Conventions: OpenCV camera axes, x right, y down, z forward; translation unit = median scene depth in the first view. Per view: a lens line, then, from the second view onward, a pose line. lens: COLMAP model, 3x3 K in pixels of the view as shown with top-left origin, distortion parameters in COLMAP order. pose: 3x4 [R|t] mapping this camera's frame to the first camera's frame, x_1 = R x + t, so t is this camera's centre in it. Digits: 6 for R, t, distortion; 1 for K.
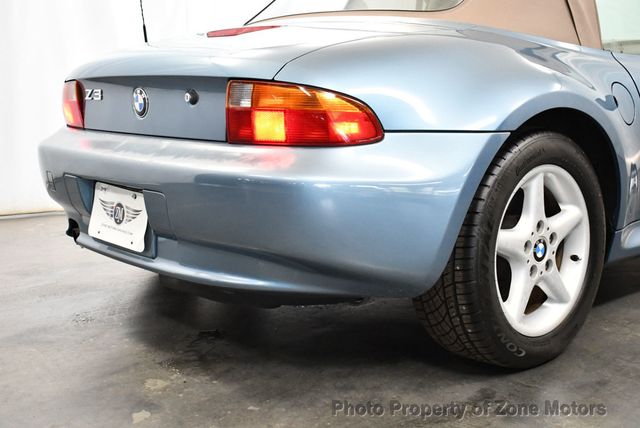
lens RADIAL K [[828.9, 0, 320.0], [0, 828.9, 214.0], [0, 0, 1]] dist [-0.072569, -0.020616]
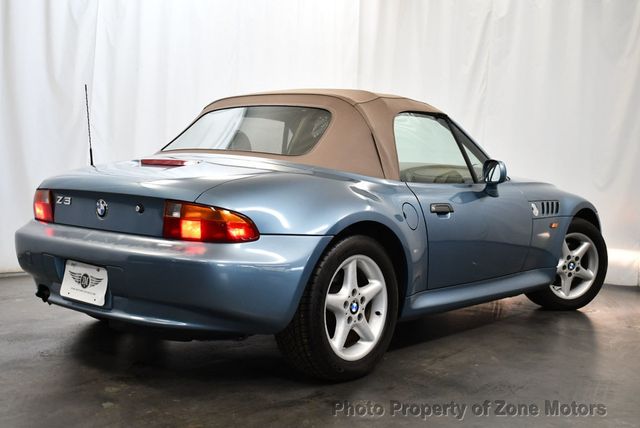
lens RADIAL K [[828.9, 0, 320.0], [0, 828.9, 214.0], [0, 0, 1]] dist [-0.072569, -0.020616]
pose [[0.987829, 0.026218, 0.153319, -0.054462], [-0.011520, 0.995317, -0.095975, 0.018716], [-0.155118, 0.093040, 0.983505, -0.616159]]
